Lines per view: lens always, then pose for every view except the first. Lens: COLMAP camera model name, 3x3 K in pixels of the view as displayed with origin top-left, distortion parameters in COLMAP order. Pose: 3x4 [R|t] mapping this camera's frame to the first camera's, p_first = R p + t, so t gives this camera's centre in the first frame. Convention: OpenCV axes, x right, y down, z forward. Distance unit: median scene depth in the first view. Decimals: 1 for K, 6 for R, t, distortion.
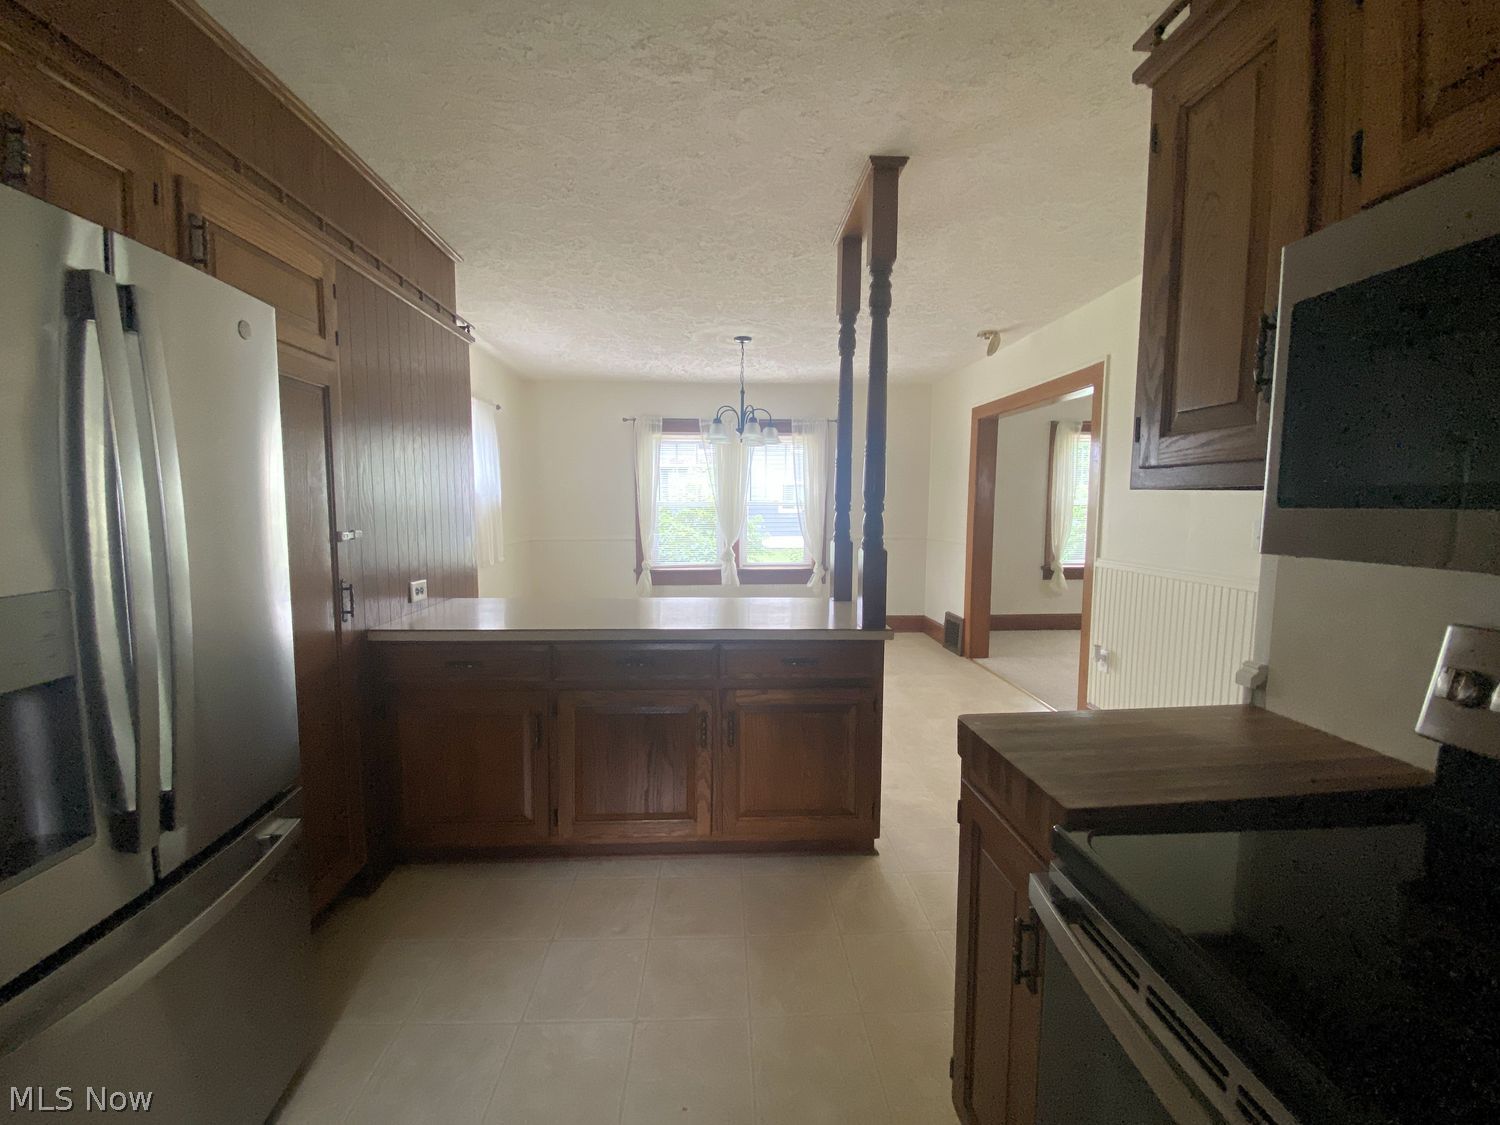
lens RADIAL K [[613.1, 0, 750.0], [0, 613.1, 562.5], [0, 0, 1]] dist [0.002917, -0.000327]
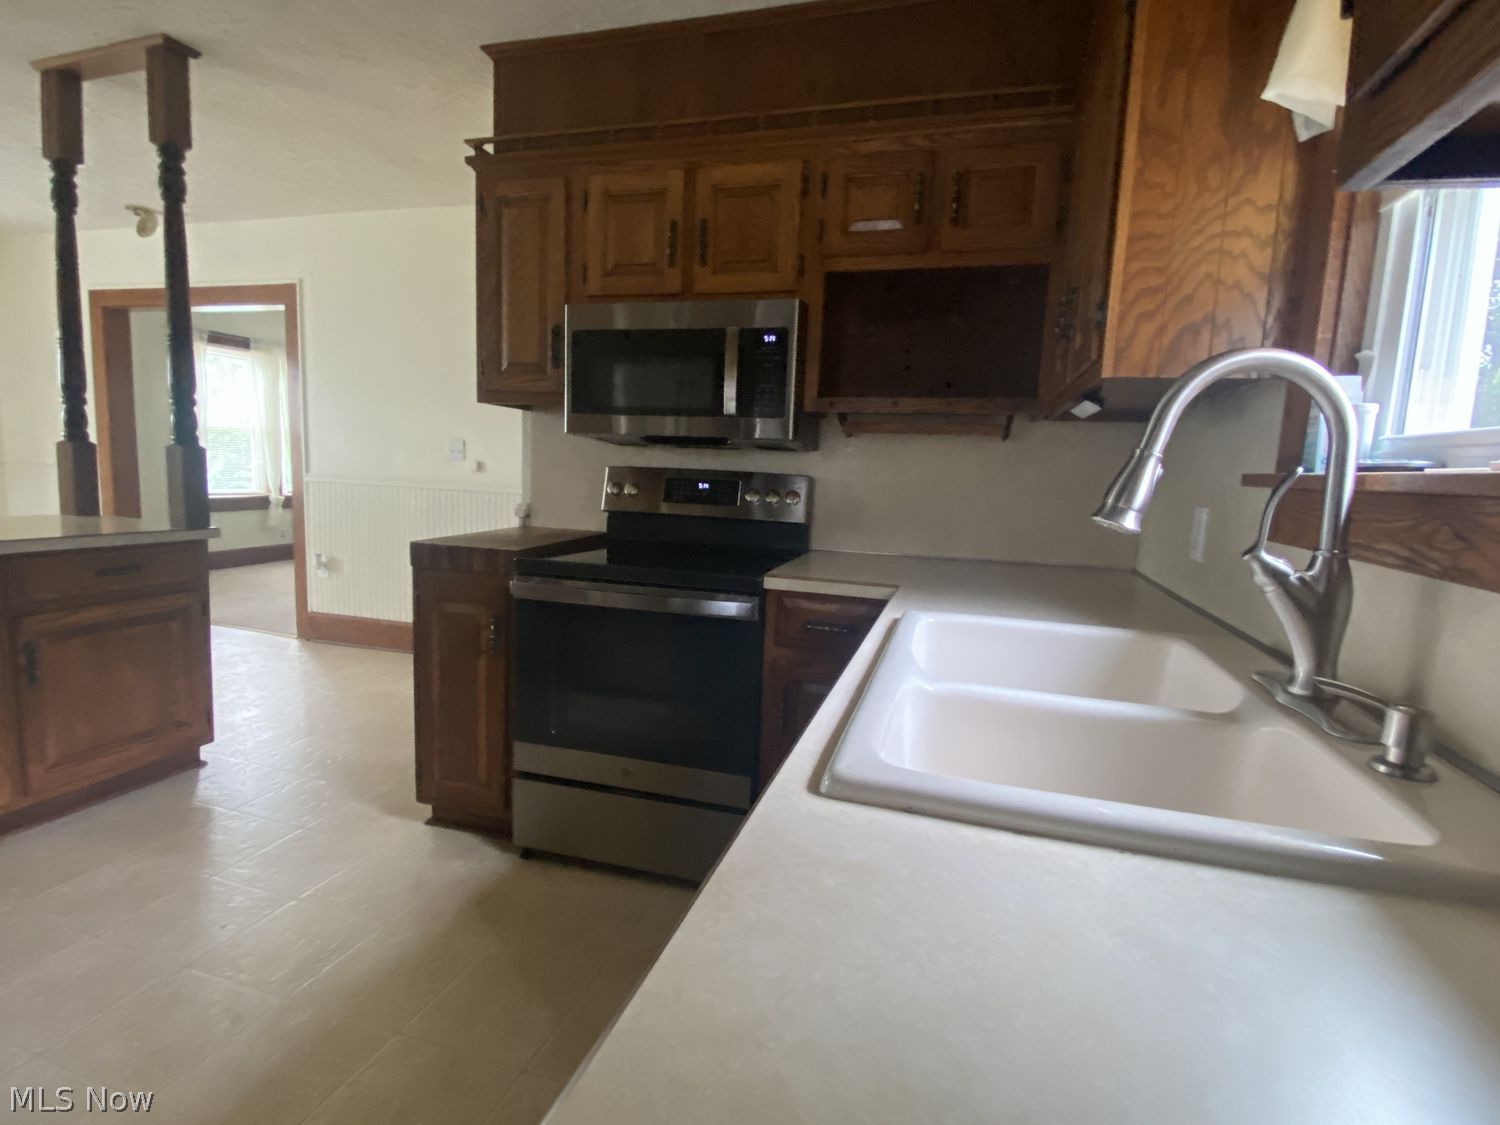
lens RADIAL K [[742.9, 0, 750.0], [0, 742.9, 562.5], [0, 0, 1]] dist [-0.000562, -0.000575]
pose [[0.333386, -0.109726, 0.936384, -0.617368], [0.047968, 0.993892, 0.099387, 0.087303], [-0.941570, 0.011782, 0.336613, -0.230810]]
